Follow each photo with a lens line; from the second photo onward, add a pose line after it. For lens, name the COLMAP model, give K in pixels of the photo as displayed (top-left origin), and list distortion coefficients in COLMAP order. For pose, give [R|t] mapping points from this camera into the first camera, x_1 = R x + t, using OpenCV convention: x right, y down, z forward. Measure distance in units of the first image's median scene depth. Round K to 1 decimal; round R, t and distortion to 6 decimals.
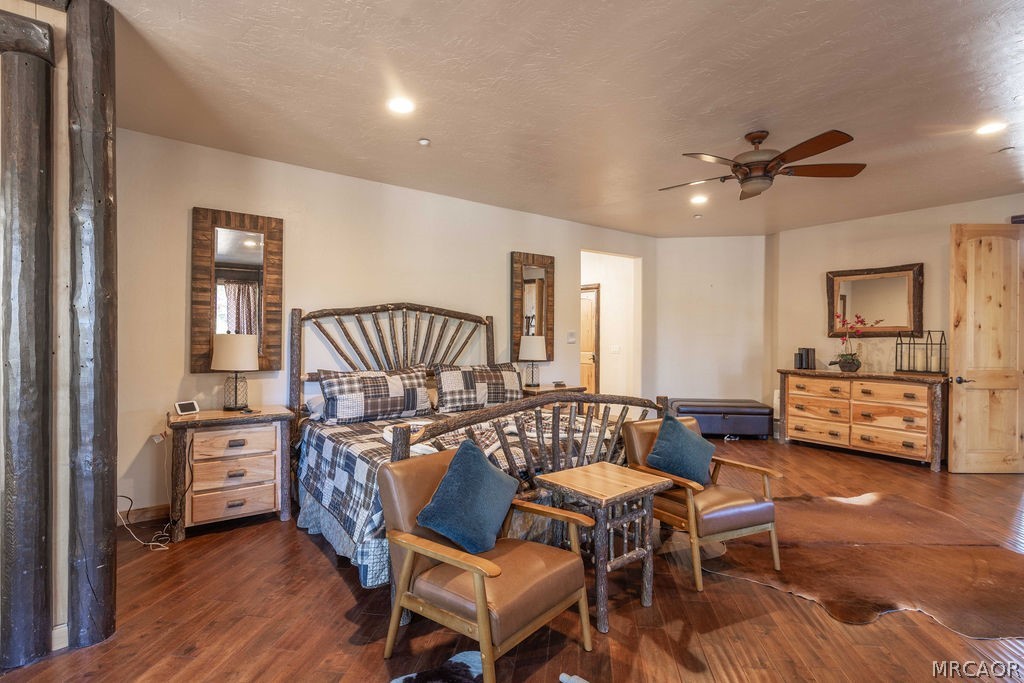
lens RADIAL K [[499.0, 0, 512.0], [0, 499.0, 336.7], [0, 0, 1]] dist [-0.002529, -0.000165]
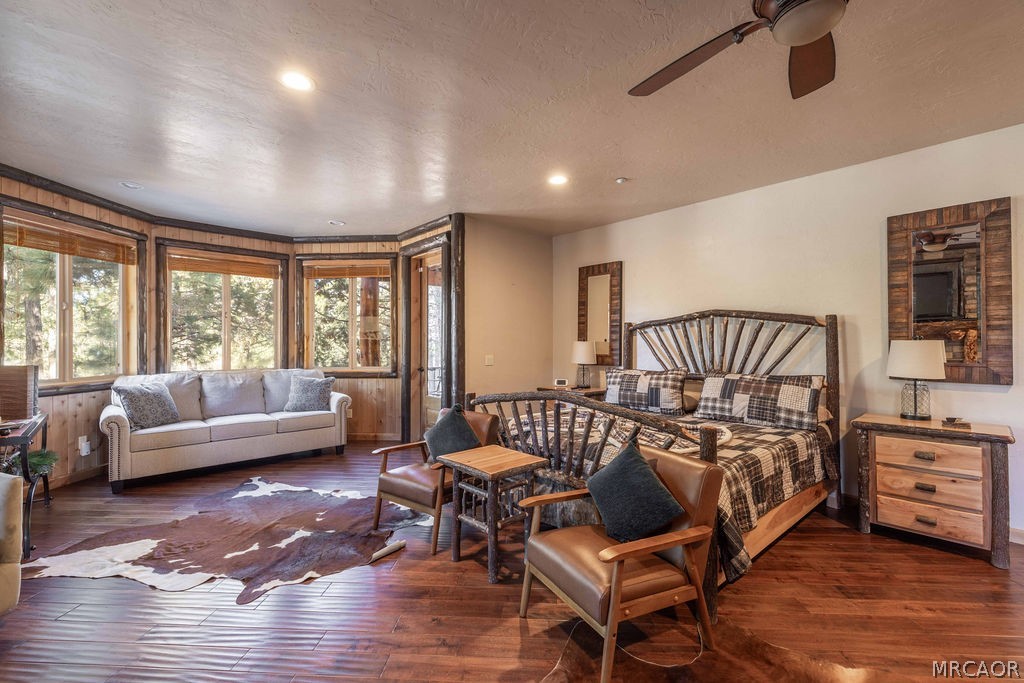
lens RADIAL K [[440.0, 0, 513.0], [0, 440.0, 345.1], [0, 0, 1]] dist [0.003747, -0.000468]
pose [[0.070067, 0.001630, -0.997541, 0.706088], [0.003917, 0.999991, 0.001909, 0.002123], [0.997535, -0.004041, 0.070060, 0.544710]]
